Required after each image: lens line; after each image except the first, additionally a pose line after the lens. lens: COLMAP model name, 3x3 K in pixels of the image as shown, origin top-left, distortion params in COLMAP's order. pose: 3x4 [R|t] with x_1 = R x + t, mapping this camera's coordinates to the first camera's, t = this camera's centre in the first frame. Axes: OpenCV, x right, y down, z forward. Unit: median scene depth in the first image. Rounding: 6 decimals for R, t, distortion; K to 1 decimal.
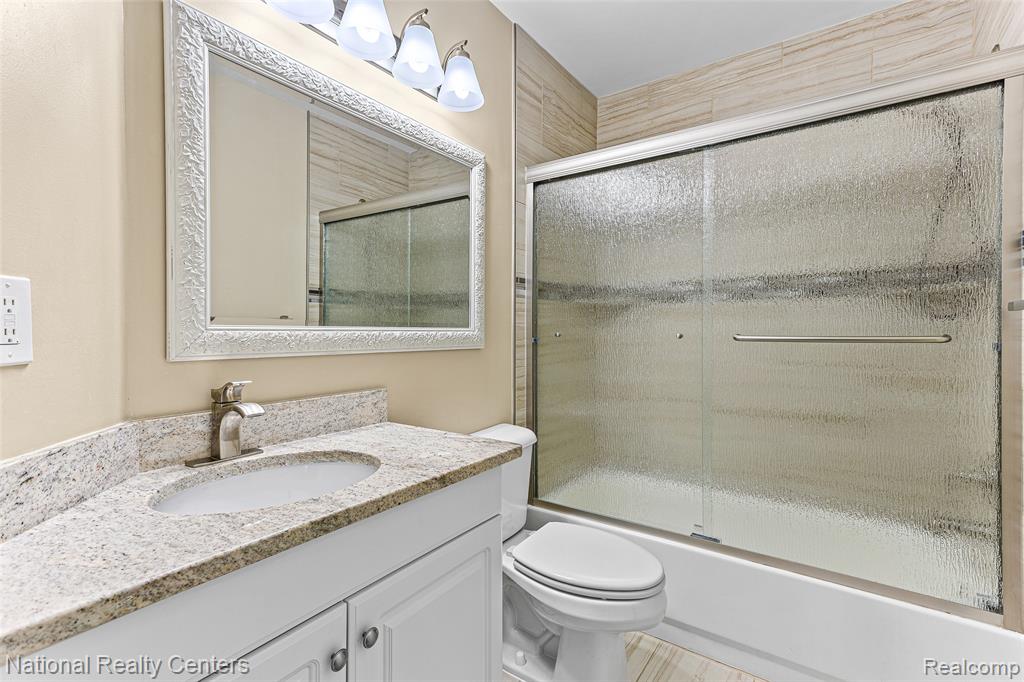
lens RADIAL K [[483.0, 0, 515.9], [0, 483.0, 328.5], [0, 0, 1]] dist [0.024924, 0.001126]
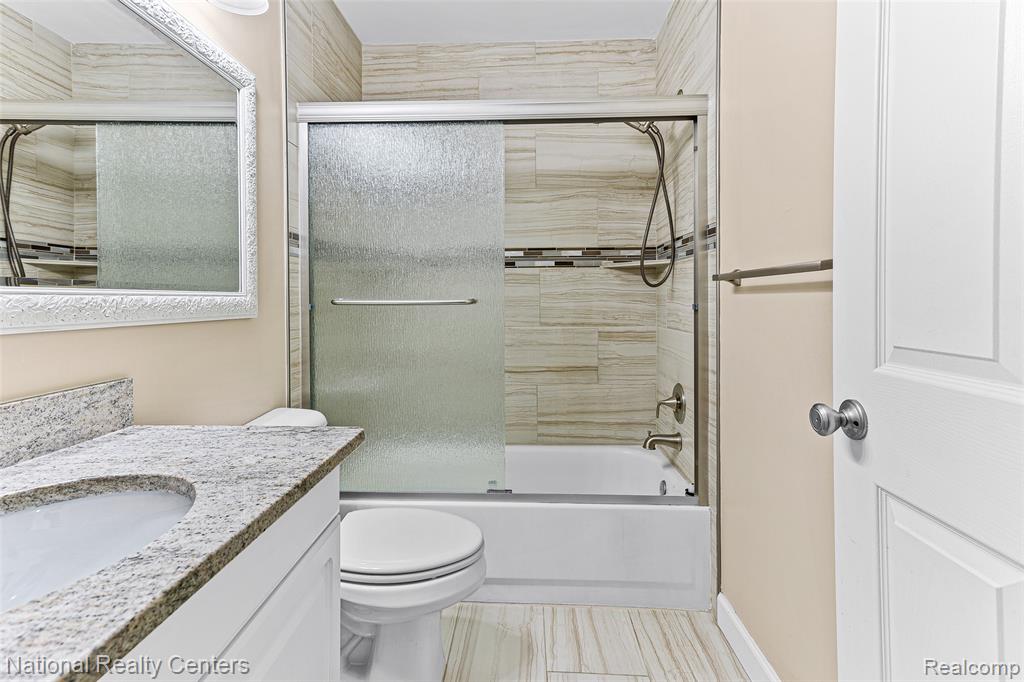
lens RADIAL K [[489.8, 0, 508.8], [0, 489.8, 299.7], [0, 0, 1]] dist [0.029966, 0.000156]
pose [[0.842170, -0.003136, 0.539203, -0.154614], [-0.001862, 0.999960, 0.008723, 0.003174], [-0.539209, -0.008350, 0.842130, 0.081583]]
